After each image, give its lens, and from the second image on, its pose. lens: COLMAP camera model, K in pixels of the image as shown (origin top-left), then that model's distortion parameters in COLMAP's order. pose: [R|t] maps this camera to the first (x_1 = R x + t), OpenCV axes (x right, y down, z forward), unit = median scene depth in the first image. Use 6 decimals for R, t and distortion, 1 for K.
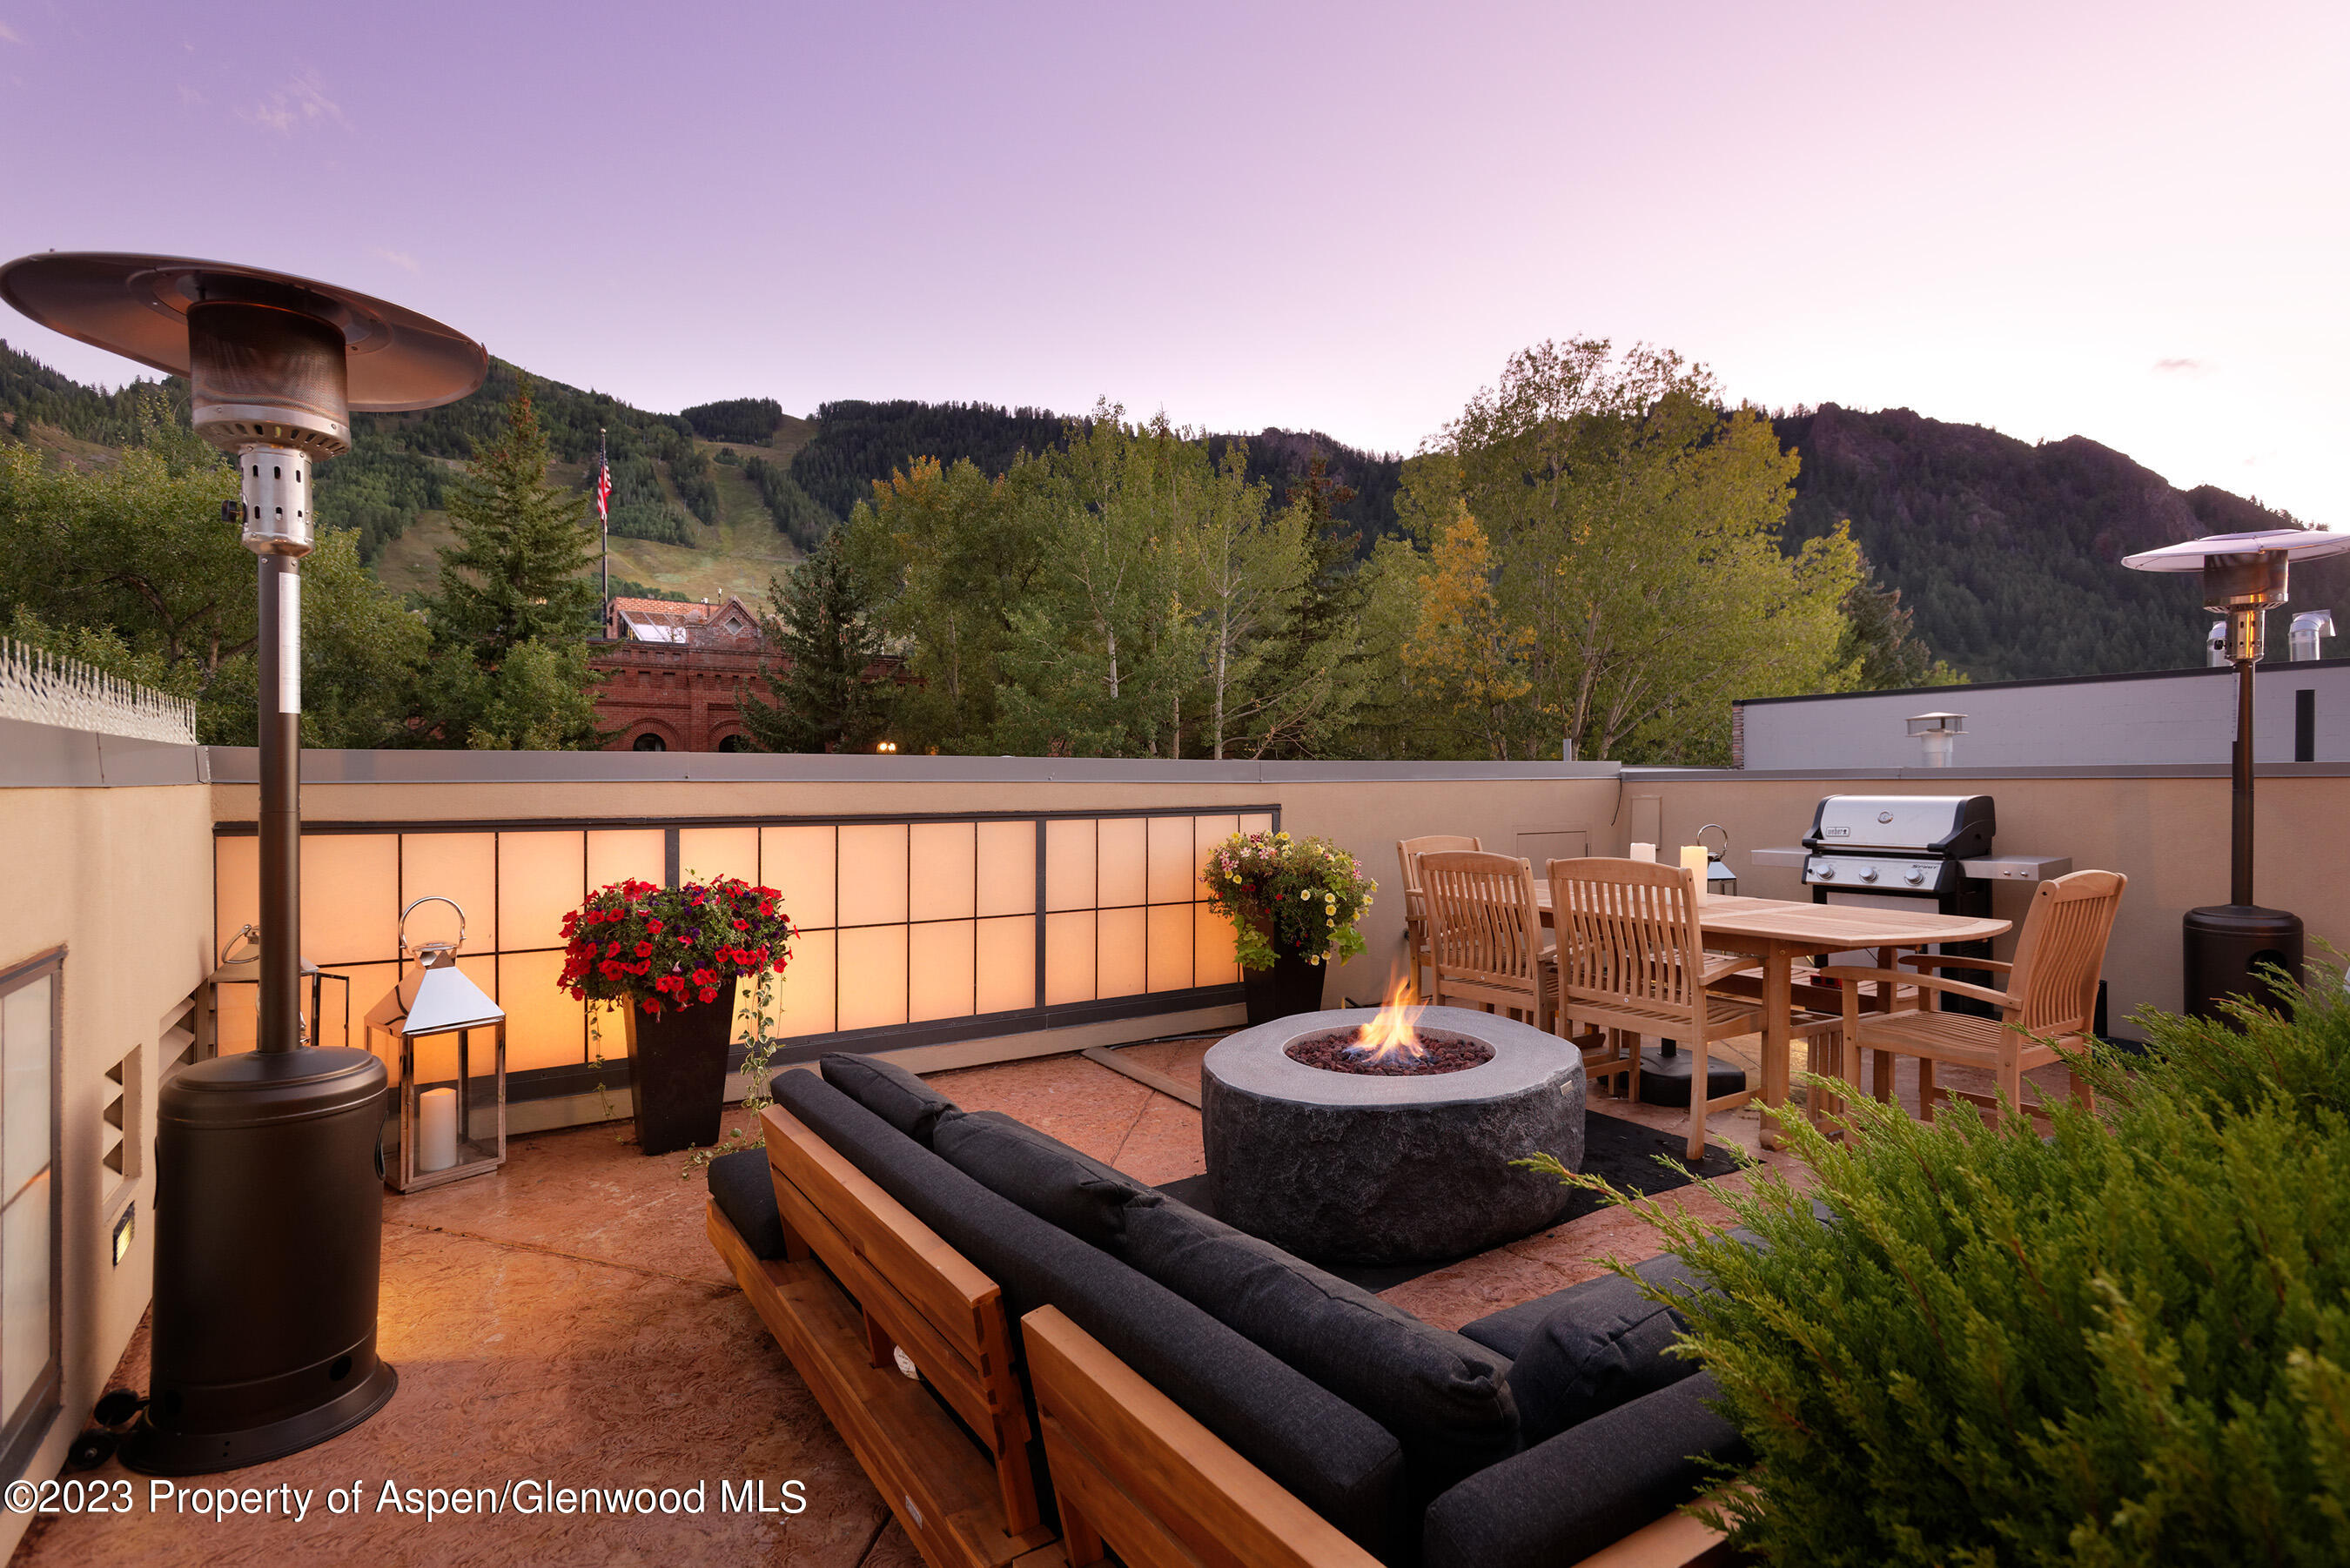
lens RADIAL K [[1139.1, 0, 1169.9], [0, 1139.1, 789.9], [0, 0, 1]] dist [-0.005652, 0.000316]
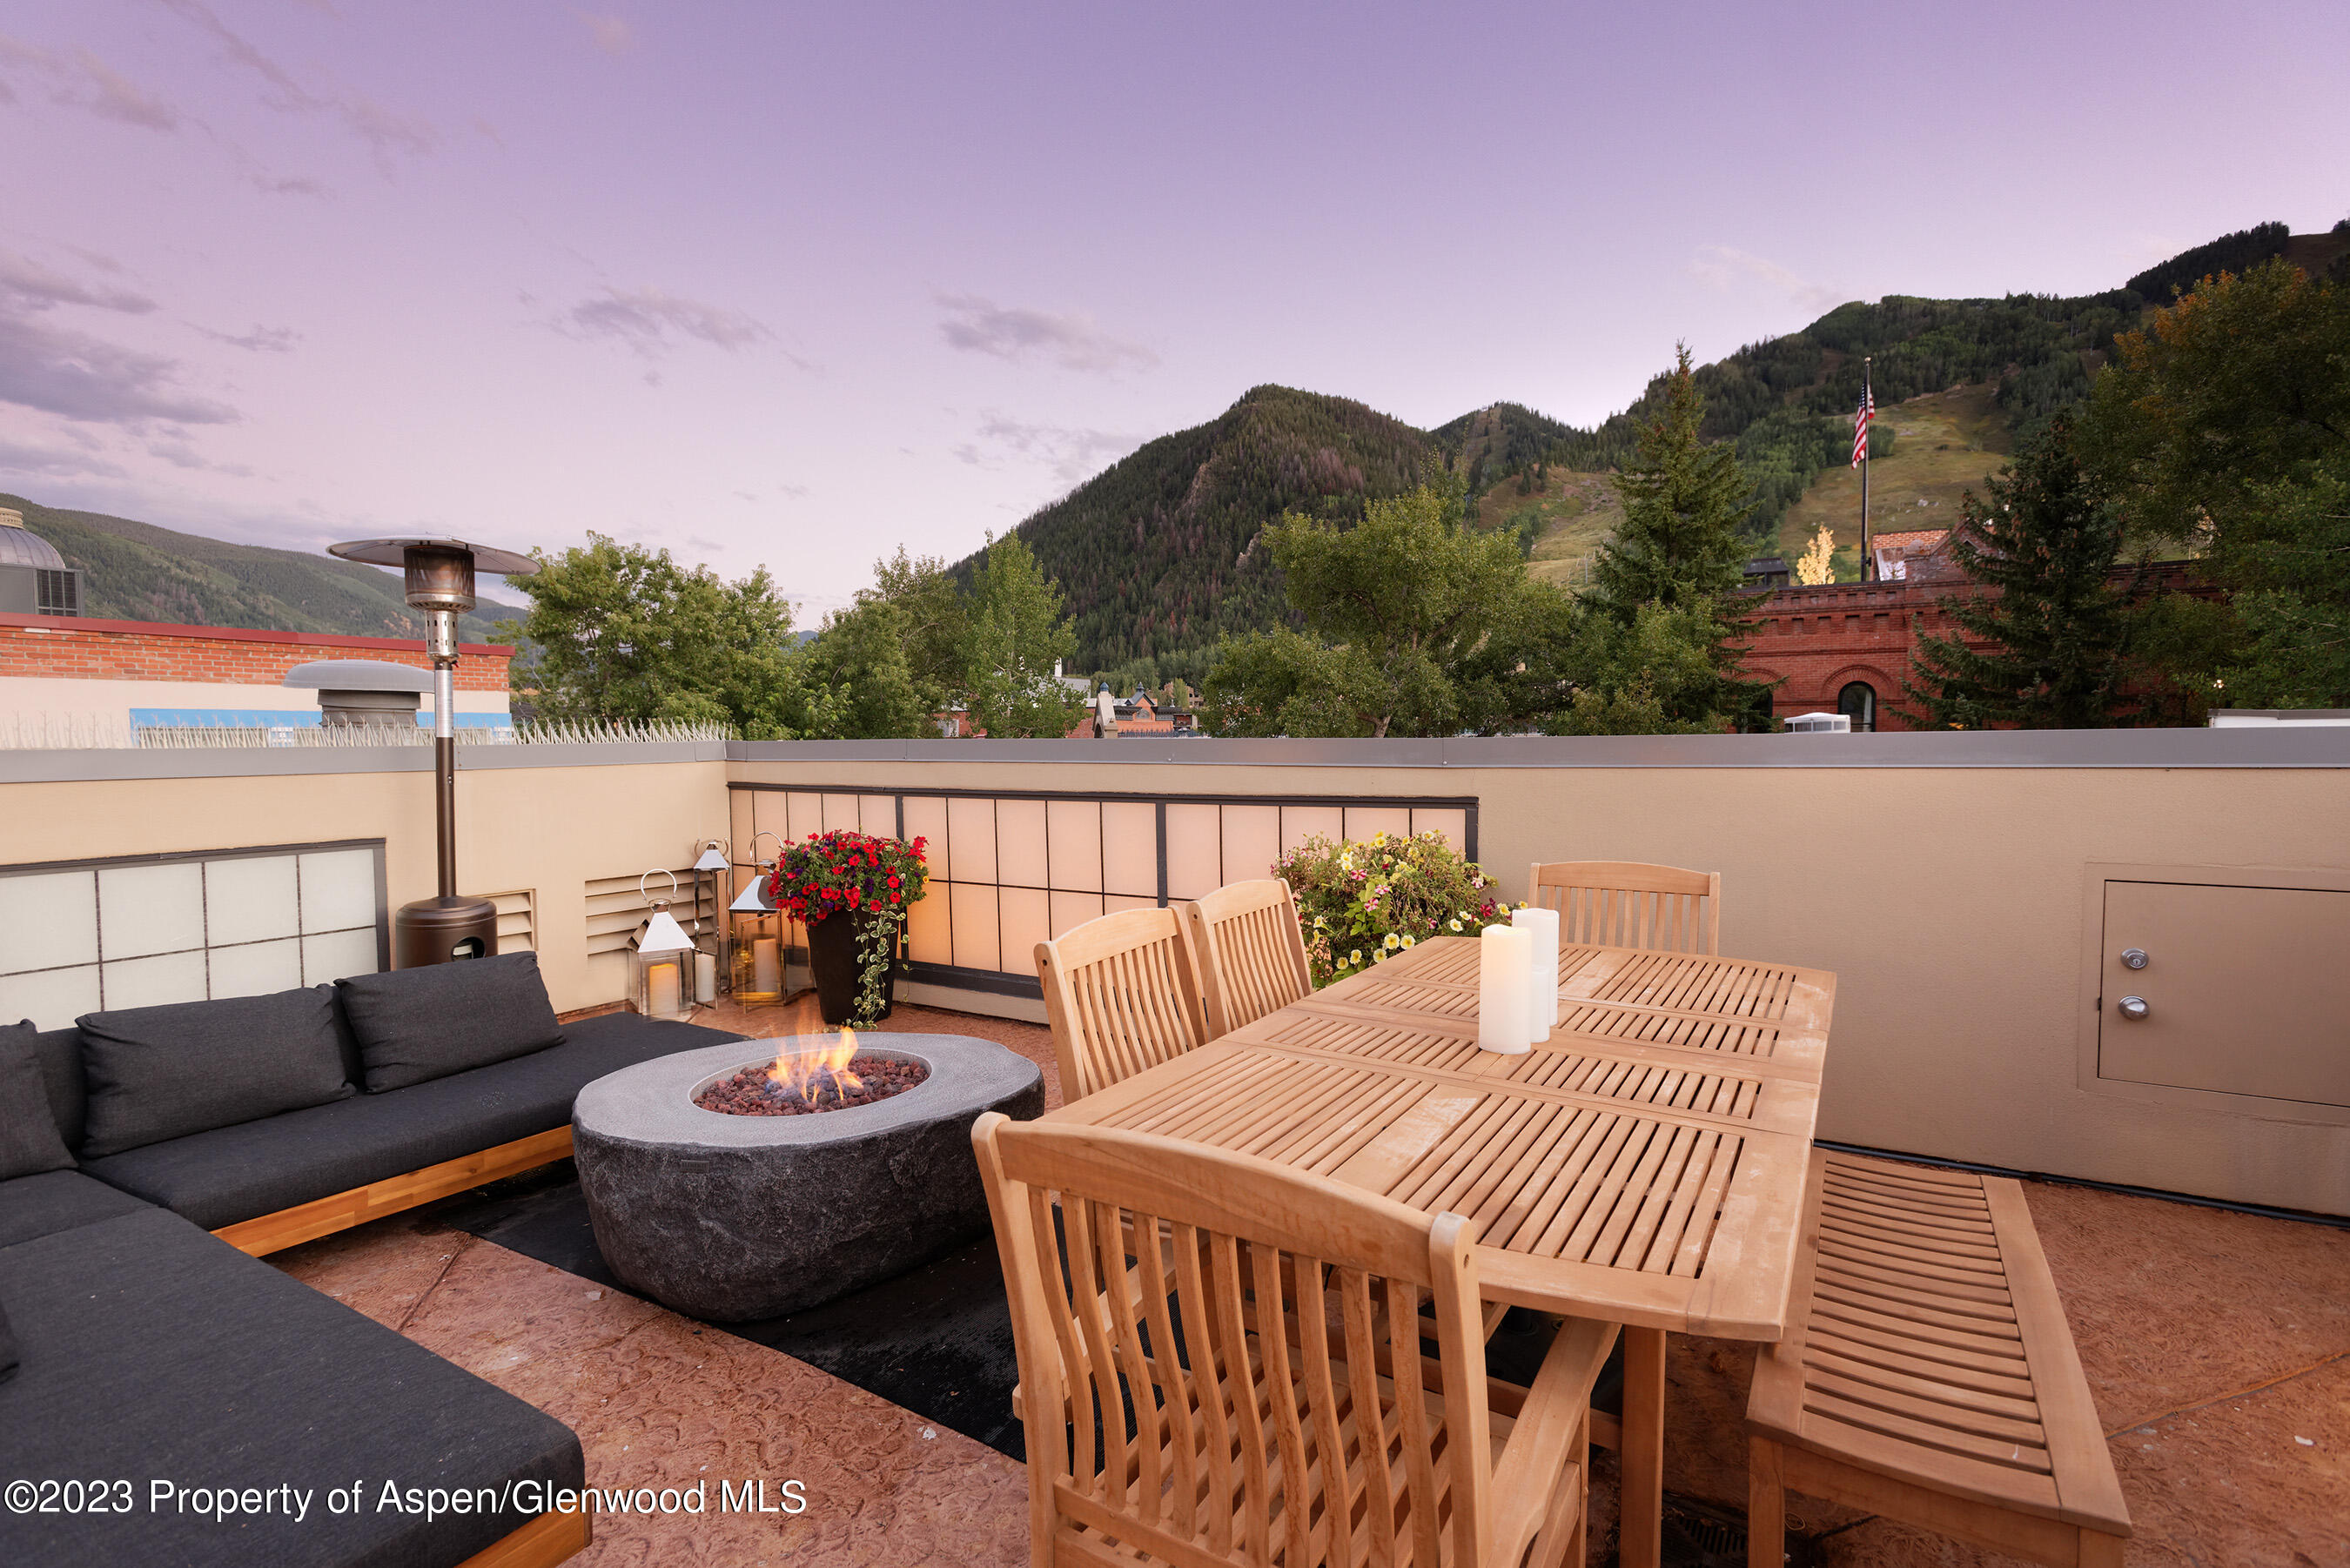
lens RADIAL K [[1092.4, 0, 1178.8], [0, 1092.4, 816.7], [0, 0, 1]] dist [-0.003383, -0.000234]
pose [[0.428969, 0.066124, -0.900896, 0.150976], [0.001441, 0.997266, 0.073884, -0.006356], [0.903318, -0.032992, 0.427700, 0.124962]]
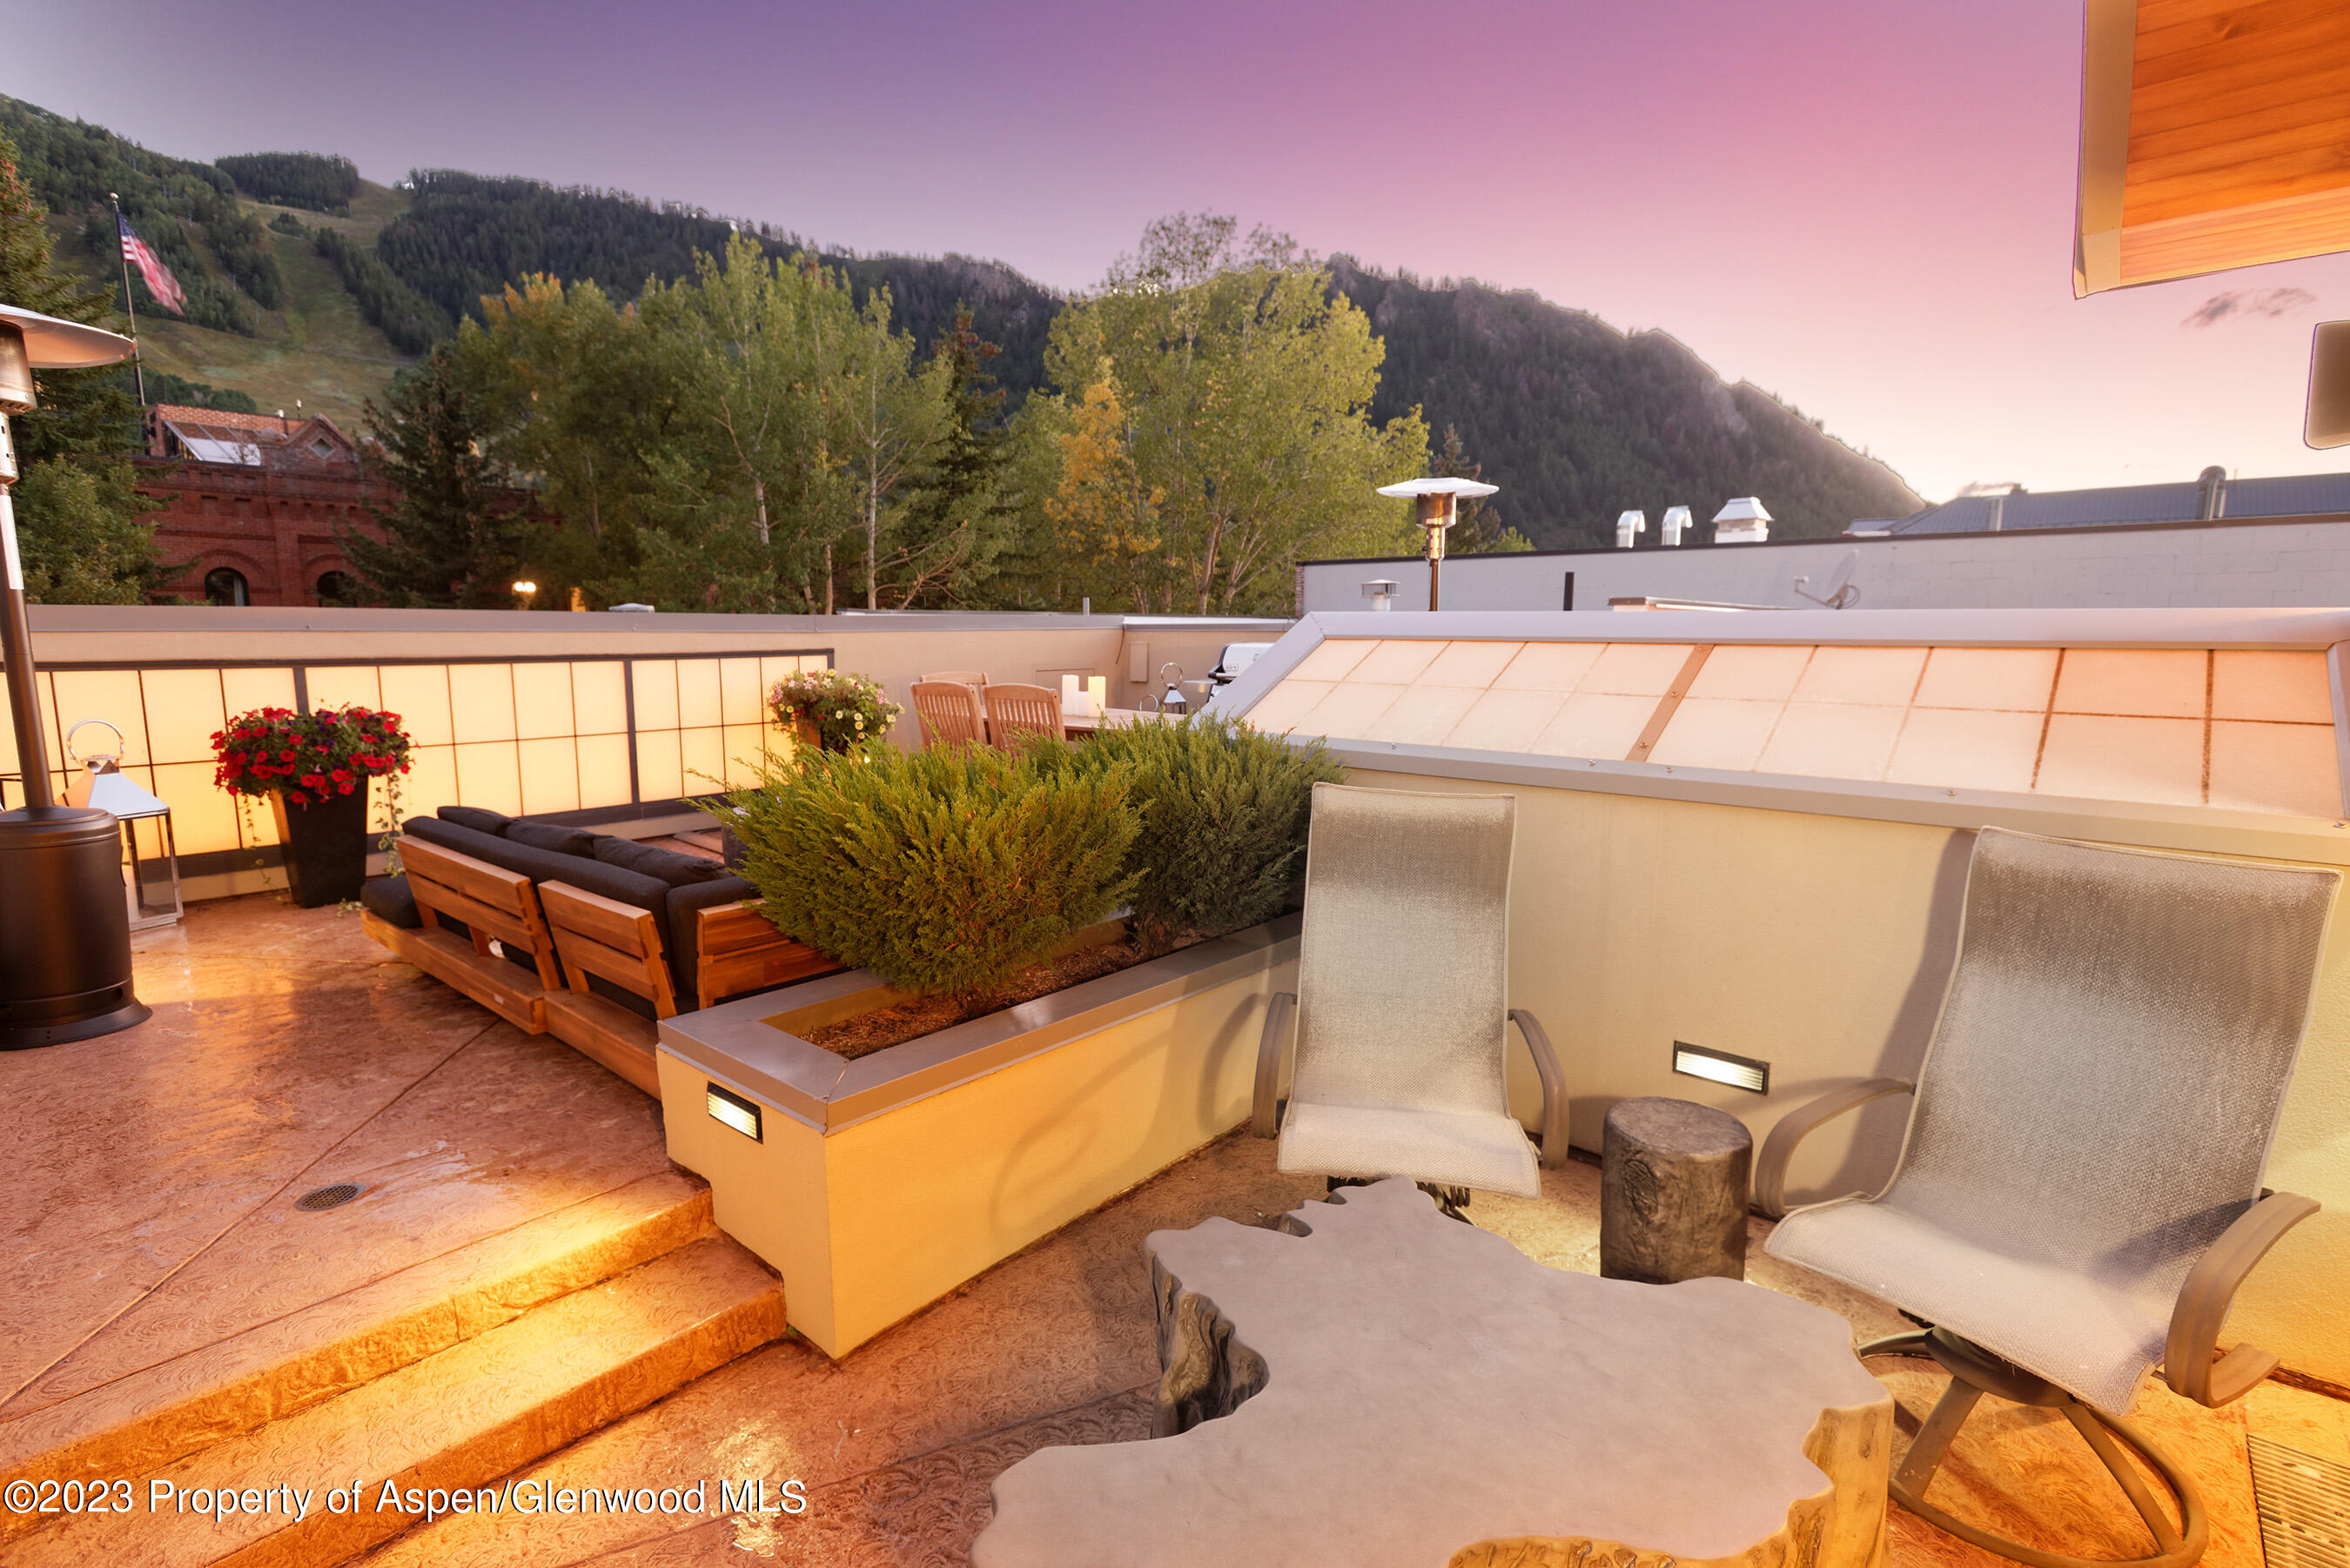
lens RADIAL K [[1115.4, 0, 1180.8], [0, 1115.4, 796.6], [0, 0, 1]] dist [-0.002760, 0.000417]
pose [[0.962029, -0.034640, 0.270741, 0.028554], [-0.004846, 0.989590, 0.143834, -0.001180], [-0.272905, -0.139684, 0.951846, -0.079910]]
